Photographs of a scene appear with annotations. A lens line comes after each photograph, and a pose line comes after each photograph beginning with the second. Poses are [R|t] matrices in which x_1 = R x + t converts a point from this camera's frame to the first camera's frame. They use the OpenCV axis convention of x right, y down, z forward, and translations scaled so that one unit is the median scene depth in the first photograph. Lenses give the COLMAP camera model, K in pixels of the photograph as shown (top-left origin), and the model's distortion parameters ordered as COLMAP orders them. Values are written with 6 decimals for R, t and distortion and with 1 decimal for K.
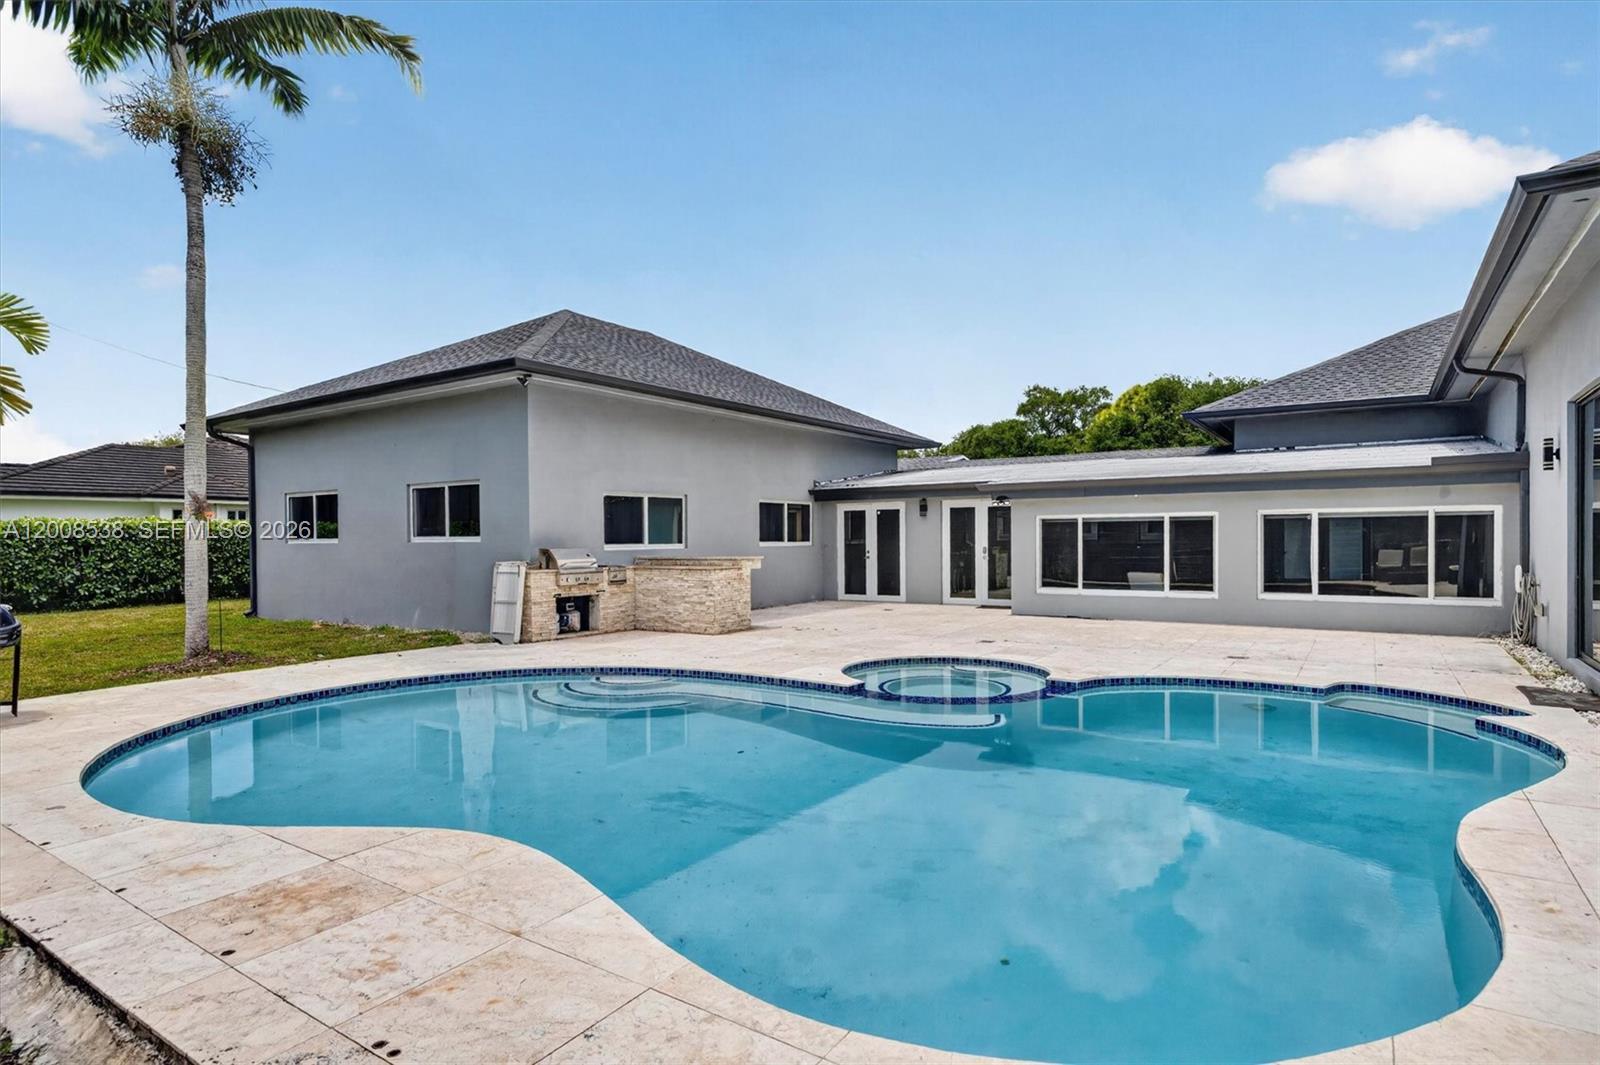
lens RADIAL K [[829.8, 0, 804.0], [0, 829.8, 555.2], [0, 0, 1]] dist [0.003622, 0.000783]
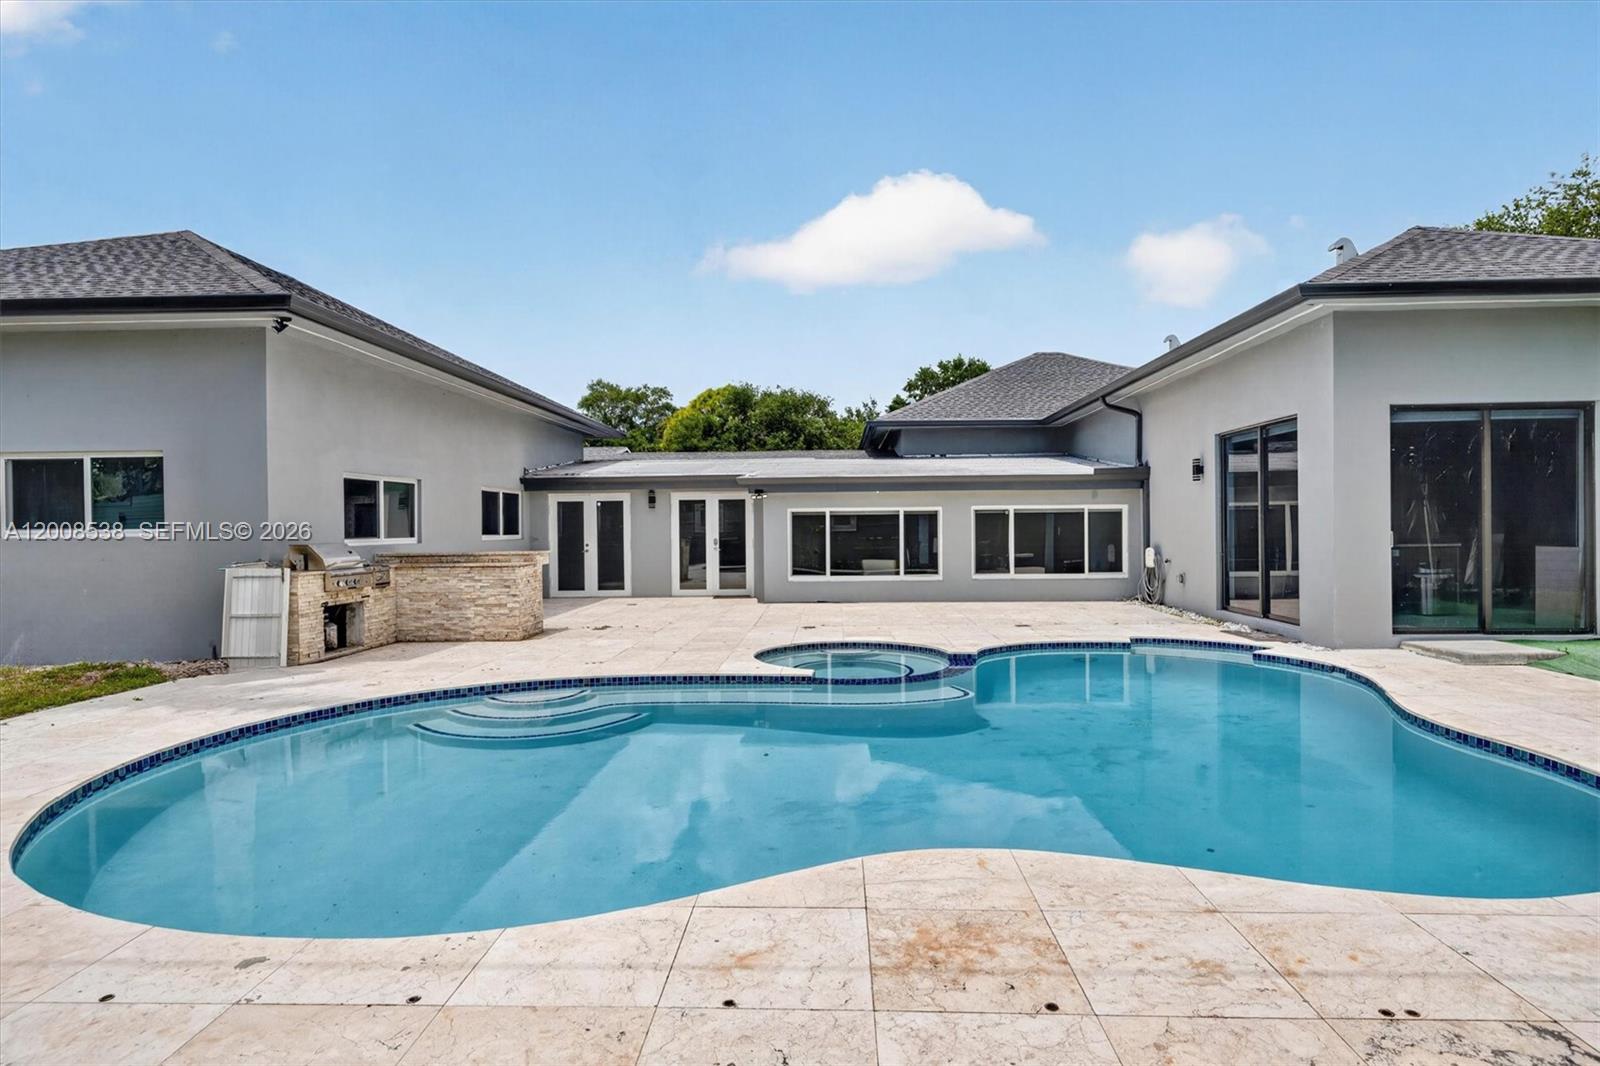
lens RADIAL K [[835.2, 0, 794.3], [0, 835.2, 534.7], [0, 0, 1]] dist [0.006490, 0.000694]
pose [[0.853550, -0.005344, 0.520984, -0.305226], [0.014367, 0.999809, -0.013283, -0.000019], [-0.520813, 0.018822, 0.853463, 0.088116]]
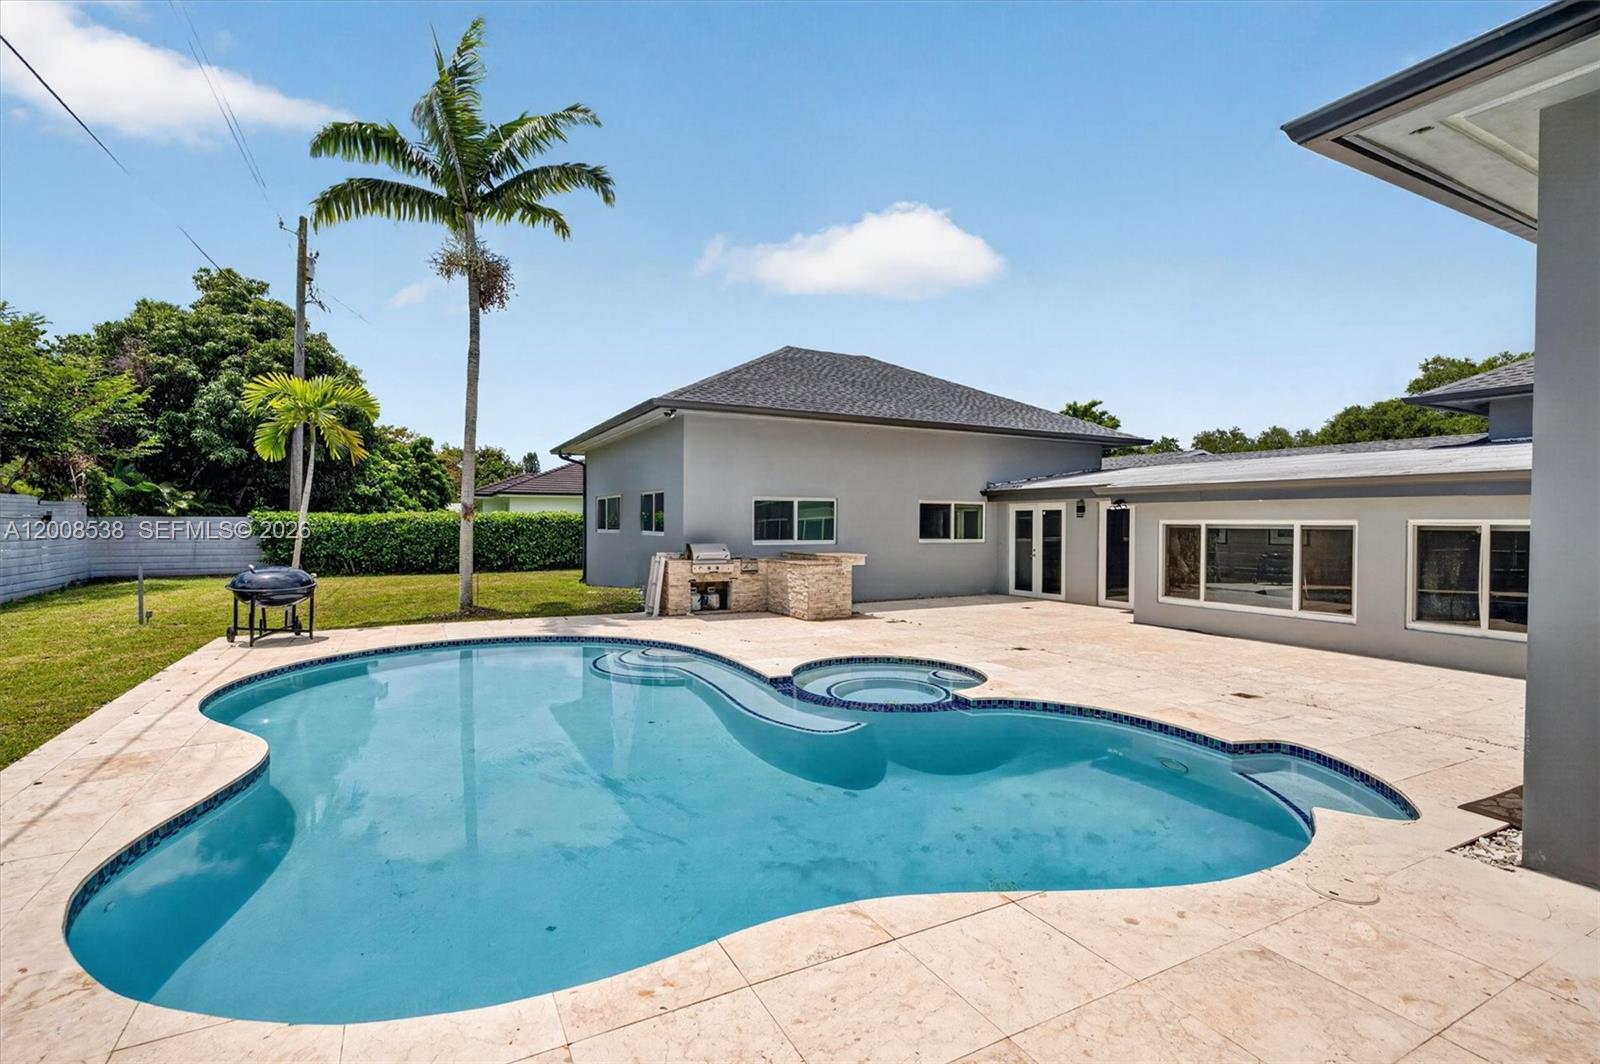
lens RADIAL K [[729.6, 0, 800.0], [0, 729.6, 532.0], [0, 0, 1]] dist [0.000622, 0.000483]
pose [[0.882397, 0.020123, -0.470075, 0.346787], [-0.023702, 0.999718, -0.001696, -0.026162], [0.469908, 0.012639, 0.882625, 0.080344]]
